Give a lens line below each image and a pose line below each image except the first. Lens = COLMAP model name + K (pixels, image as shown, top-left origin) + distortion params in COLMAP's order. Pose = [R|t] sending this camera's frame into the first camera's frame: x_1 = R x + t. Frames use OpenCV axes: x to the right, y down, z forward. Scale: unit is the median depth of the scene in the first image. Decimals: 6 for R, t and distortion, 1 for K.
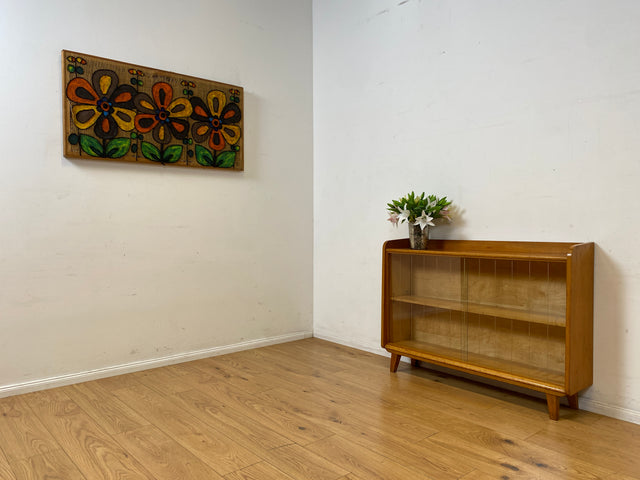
lens RADIAL K [[488.9, 0, 321.2], [0, 488.9, 236.9], [0, 0, 1]] dist [0.023241, -0.019989]
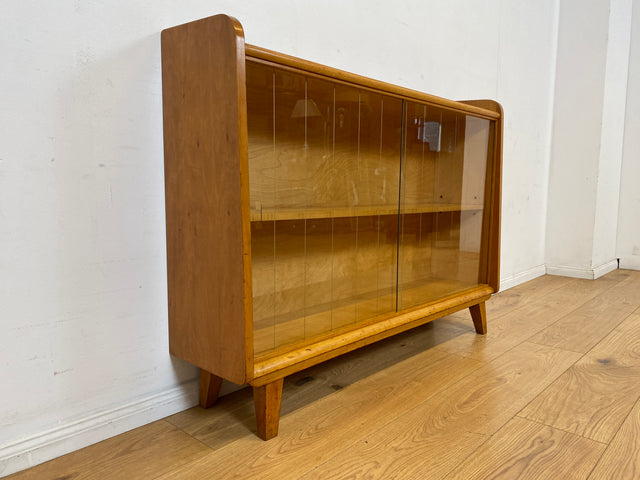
lens RADIAL K [[488.9, 0, 322.4], [0, 488.9, 240.5], [0, 0, 1]] dist [0.023241, -0.019989]
pose [[-0.115447, -0.108273, 0.987395, -0.184469], [0.013655, 0.993775, 0.110569, 0.119303], [-0.993220, 0.026248, -0.113250, 1.095049]]
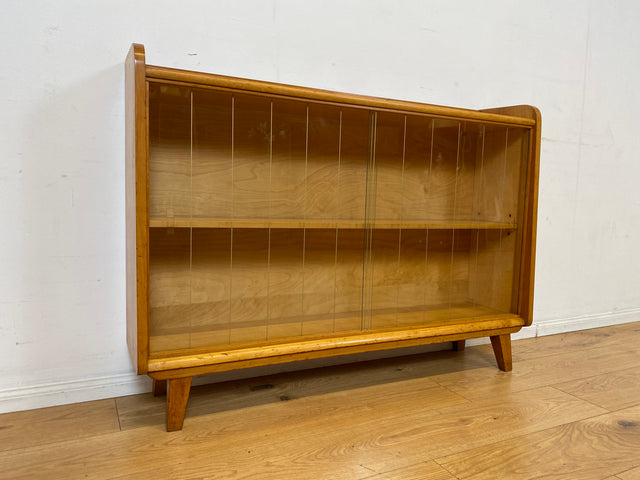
lens RADIAL K [[488.9, 0, 323.8], [0, 488.9, 240.4], [0, 0, 1]] dist [0.023241, -0.019989]
pose [[0.248702, -0.074722, 0.965693, -0.171730], [-0.007251, 0.996848, 0.079000, 0.122770], [-0.968553, -0.026650, 0.247377, 0.891810]]
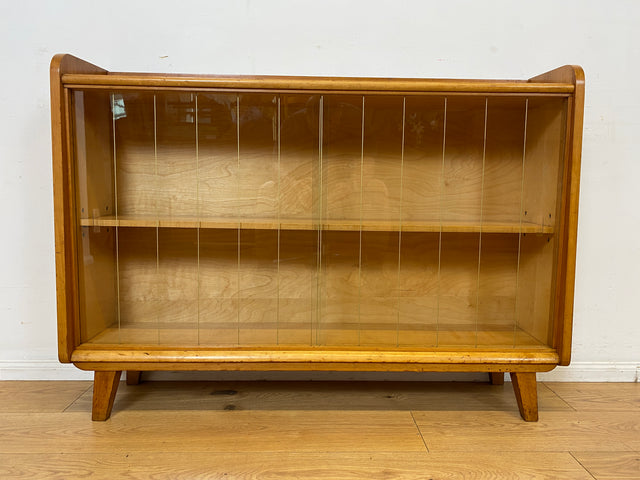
lens RADIAL K [[488.9, 0, 324.5], [0, 488.9, 240.2], [0, 0, 1]] dist [0.023241, -0.019989]
pose [[0.633649, -0.066558, 0.770752, -0.024224], [0.003103, 0.996503, 0.083501, 0.122420], [-0.773614, -0.050518, 0.631640, 0.707847]]
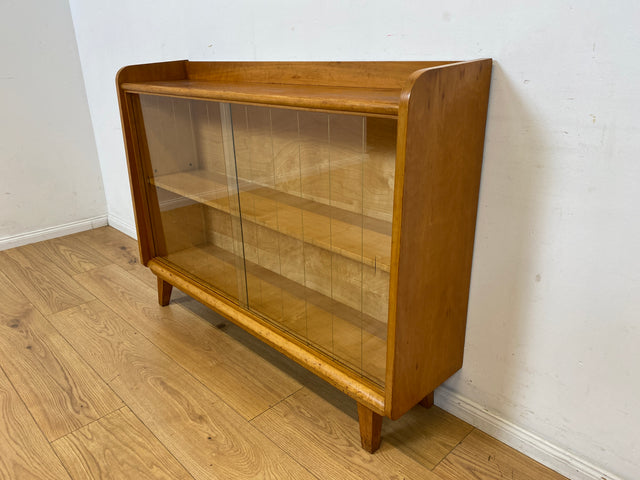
lens RADIAL K [[488.9, 0, 322.5], [0, 488.9, 243.4], [0, 0, 1]] dist [0.023241, -0.019989]
pose [[0.998075, -0.039244, 0.048017, 0.340826], [0.020405, 0.939002, 0.343305, 0.010342], [-0.058561, -0.341664, 0.937996, 0.509755]]
